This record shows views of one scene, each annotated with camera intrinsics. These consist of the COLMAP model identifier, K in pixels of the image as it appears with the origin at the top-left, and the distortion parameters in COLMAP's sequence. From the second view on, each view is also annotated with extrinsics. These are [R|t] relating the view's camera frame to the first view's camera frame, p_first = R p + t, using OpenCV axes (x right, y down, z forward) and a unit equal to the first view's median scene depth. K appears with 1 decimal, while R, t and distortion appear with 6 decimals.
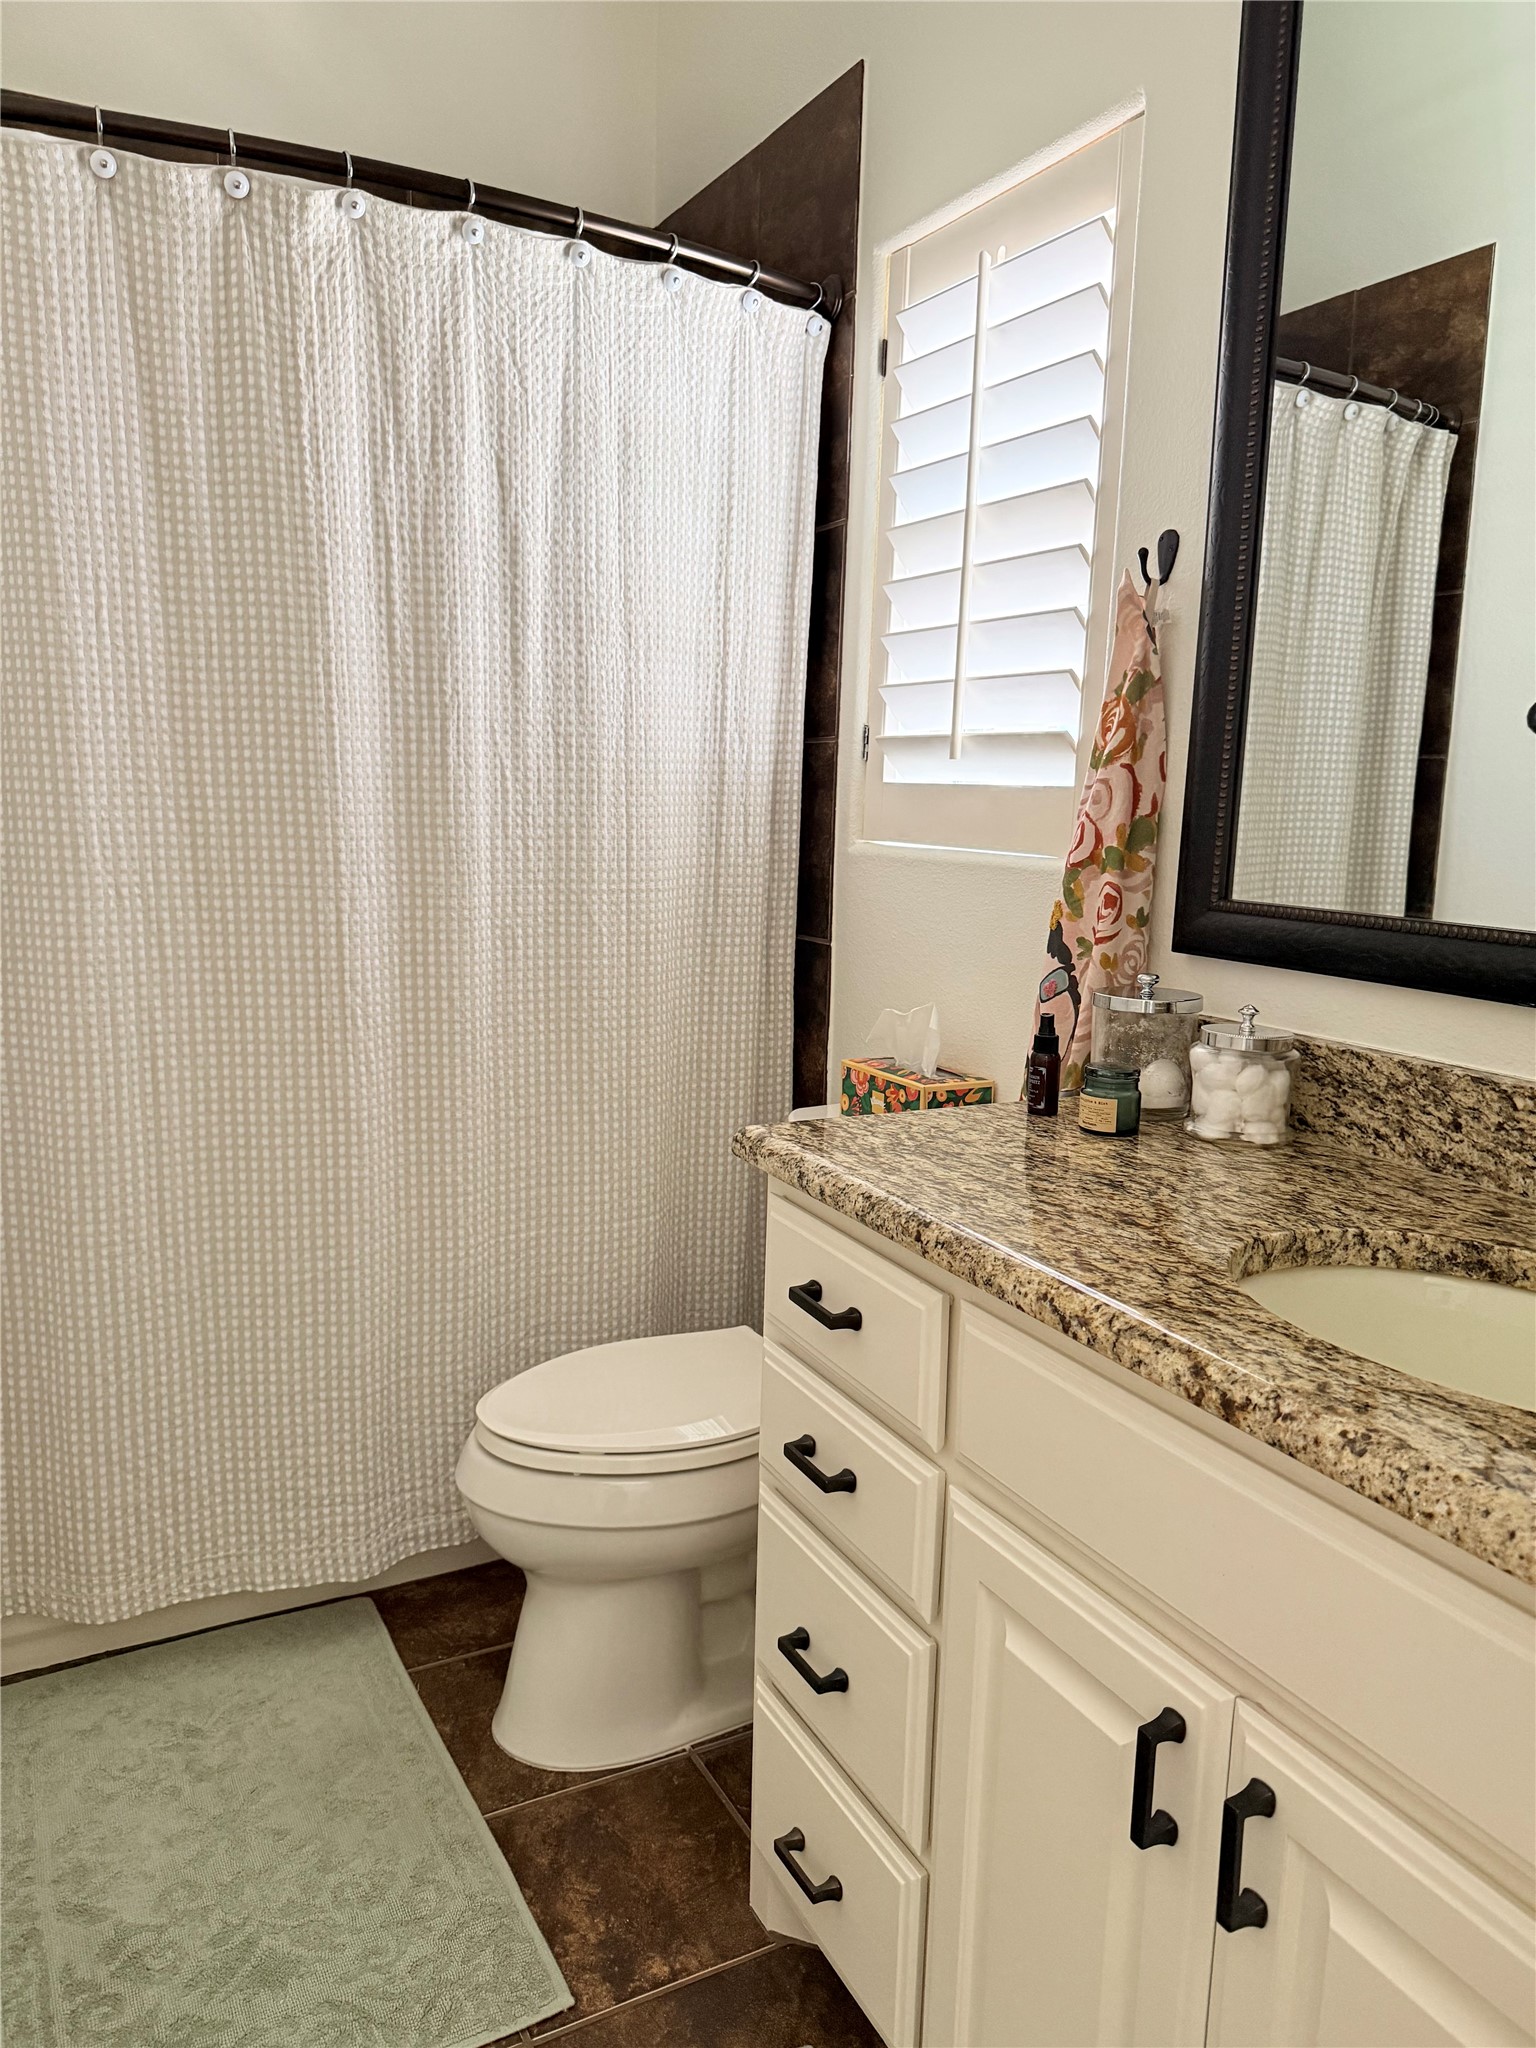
lens RADIAL K [[1430.9, 0, 758.4], [0, 1430.9, 1028.1], [0, 0, 1]] dist [0.041732, -0.046864]
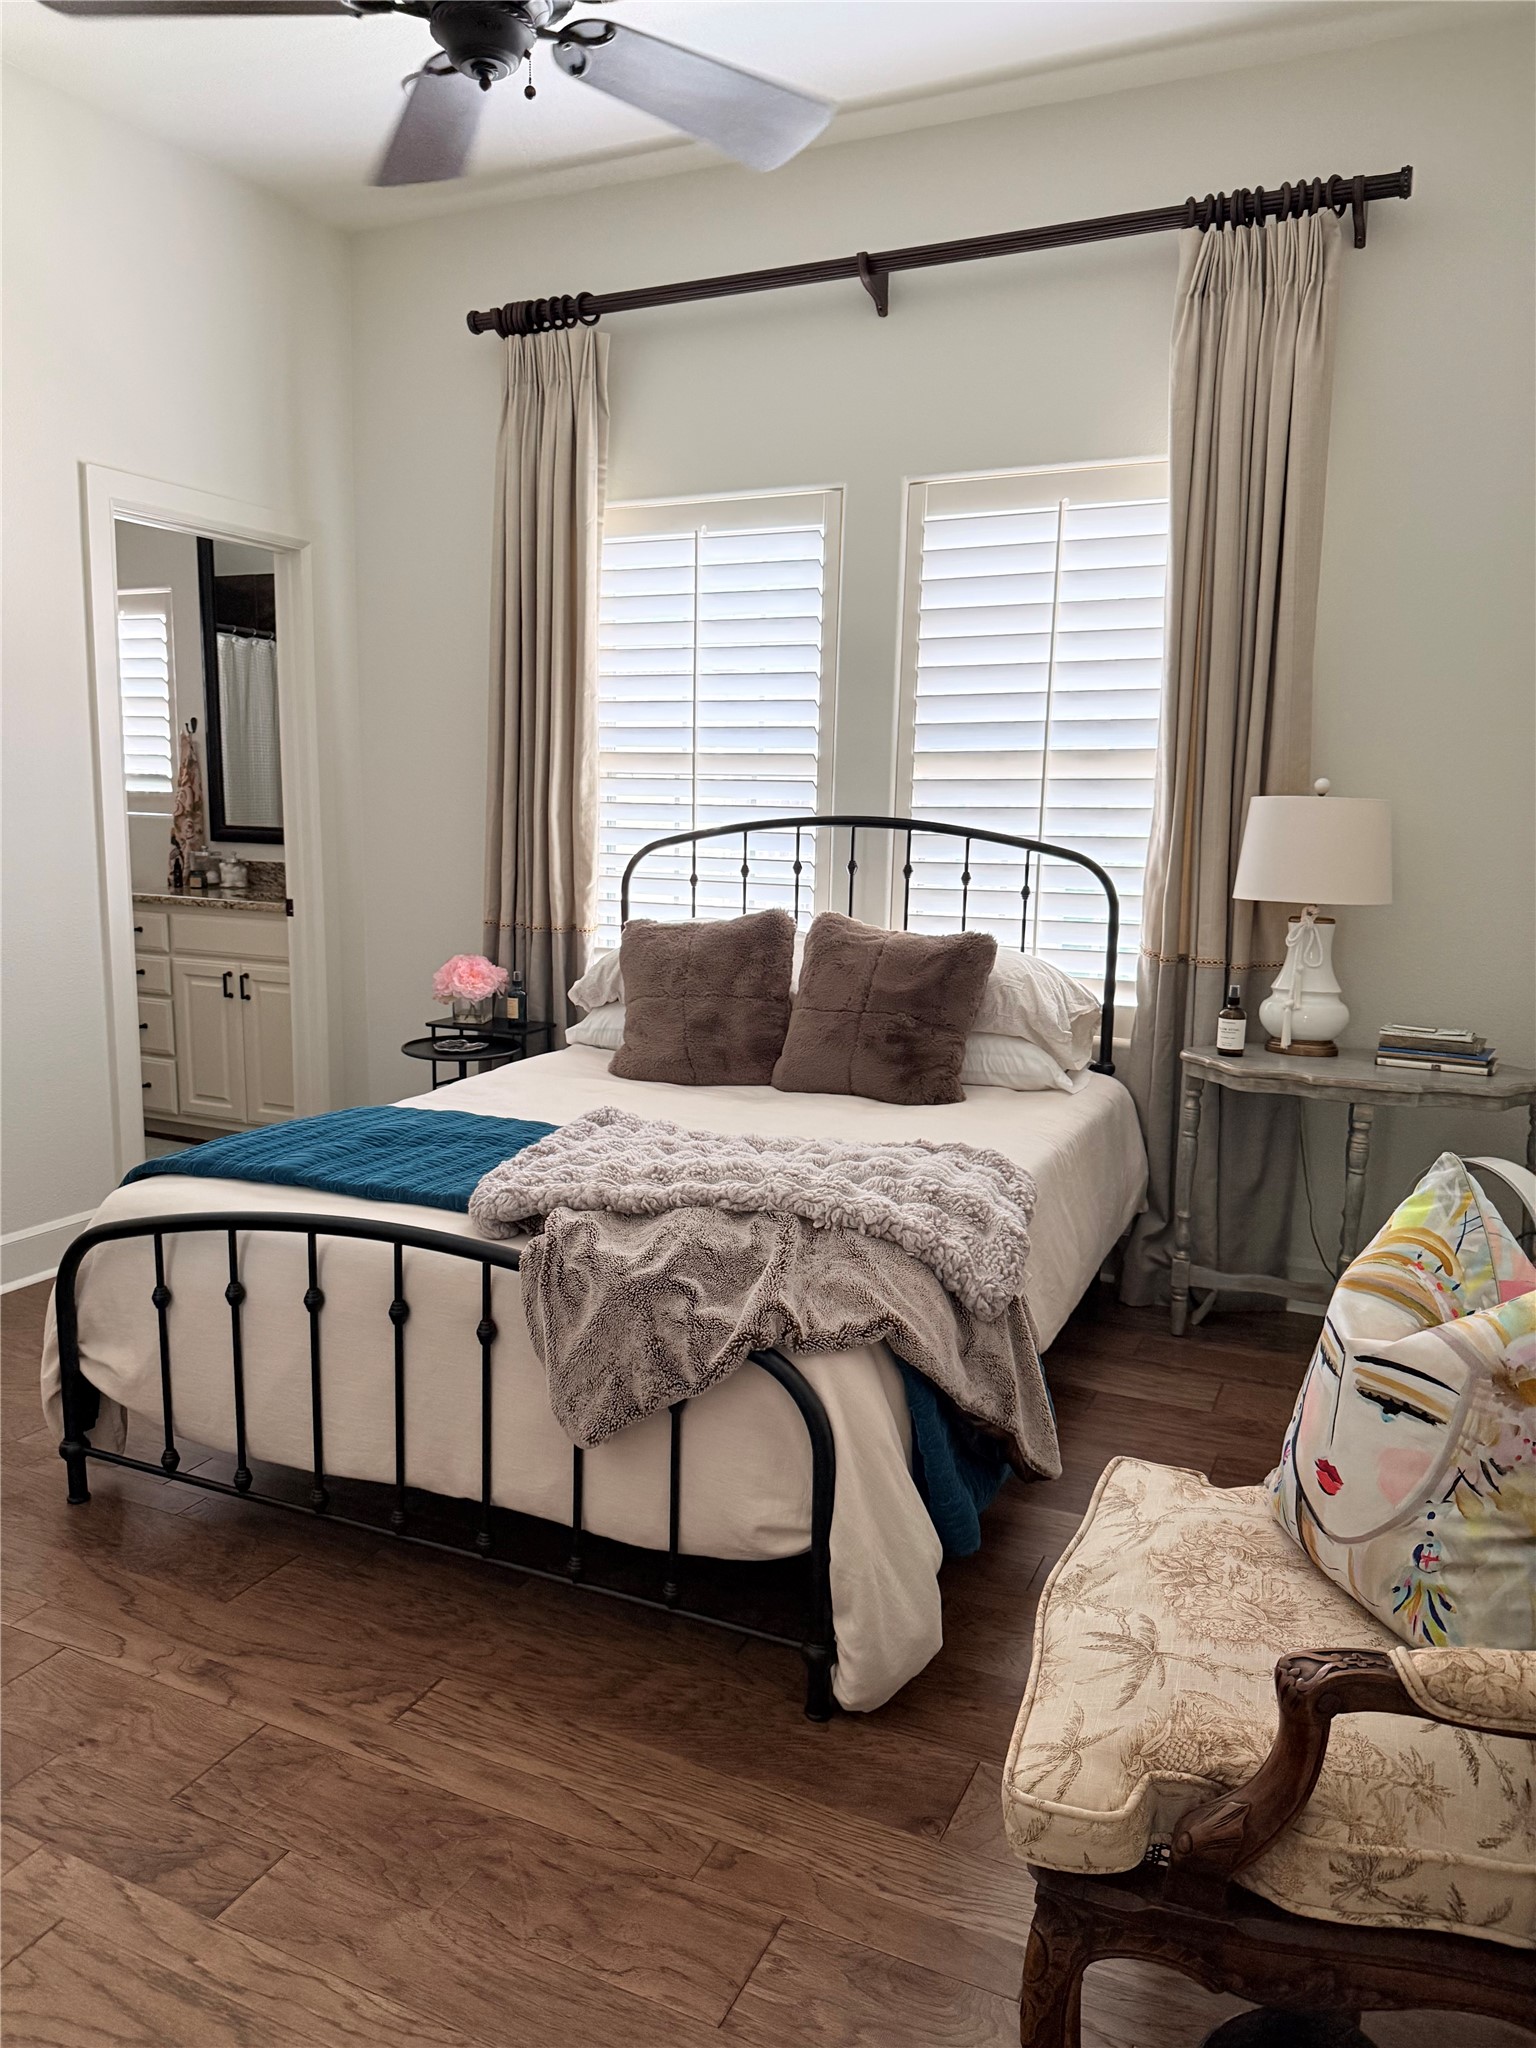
lens RADIAL K [[1430.9, 0, 763.6], [0, 1430.9, 1024.1], [0, 0, 1]] dist [0.041732, -0.046864]
pose [[0.792593, -0.108889, 0.599950, -0.814440], [0.105286, 0.993586, 0.041239, 0.398459], [-0.600592, 0.030481, 0.798974, -2.657378]]
